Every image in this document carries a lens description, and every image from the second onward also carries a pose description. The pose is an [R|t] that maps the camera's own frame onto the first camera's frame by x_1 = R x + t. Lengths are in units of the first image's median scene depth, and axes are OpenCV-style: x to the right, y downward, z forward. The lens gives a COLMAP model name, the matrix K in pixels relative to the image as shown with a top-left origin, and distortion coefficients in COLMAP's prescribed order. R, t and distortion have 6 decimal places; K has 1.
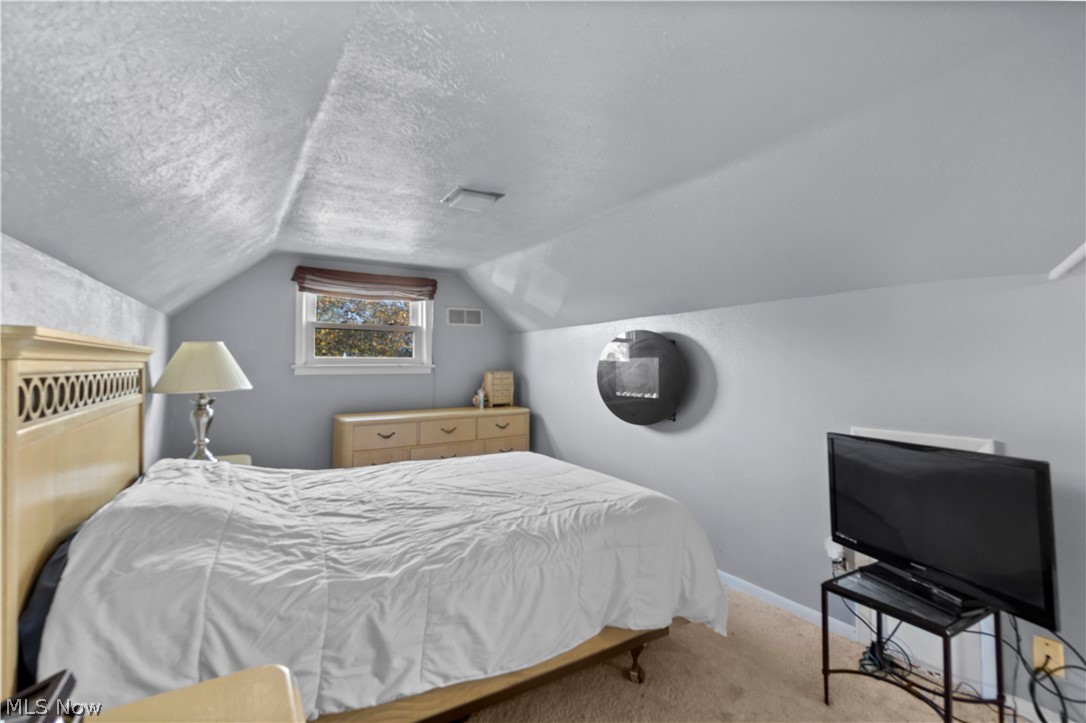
lens RADIAL K [[478.5, 0, 535.3], [0, 478.5, 351.6], [0, 0, 1]] dist [0.001933, 0.000080]
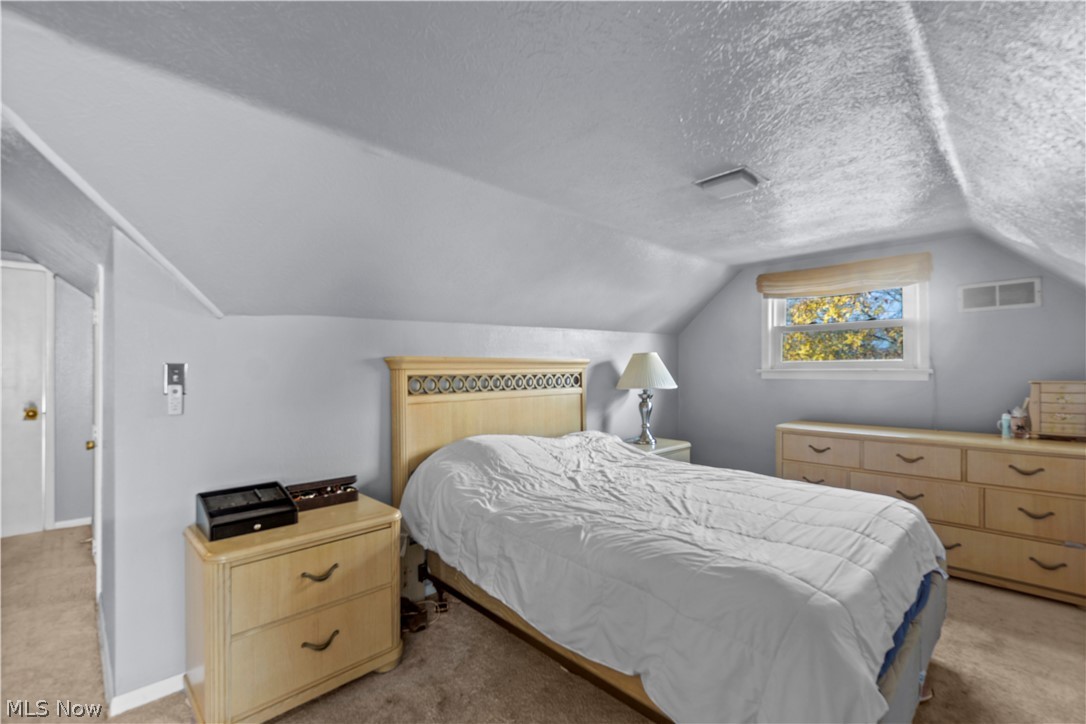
lens RADIAL K [[478.5, 0, 535.0], [0, 478.5, 369.1], [0, 0, 1]] dist [0.001933, 0.000080]
pose [[0.215564, 0.000996, -0.976489, 0.833957], [0.030018, 0.999520, 0.007646, 0.008401], [0.976028, -0.030961, 0.215431, 0.570113]]
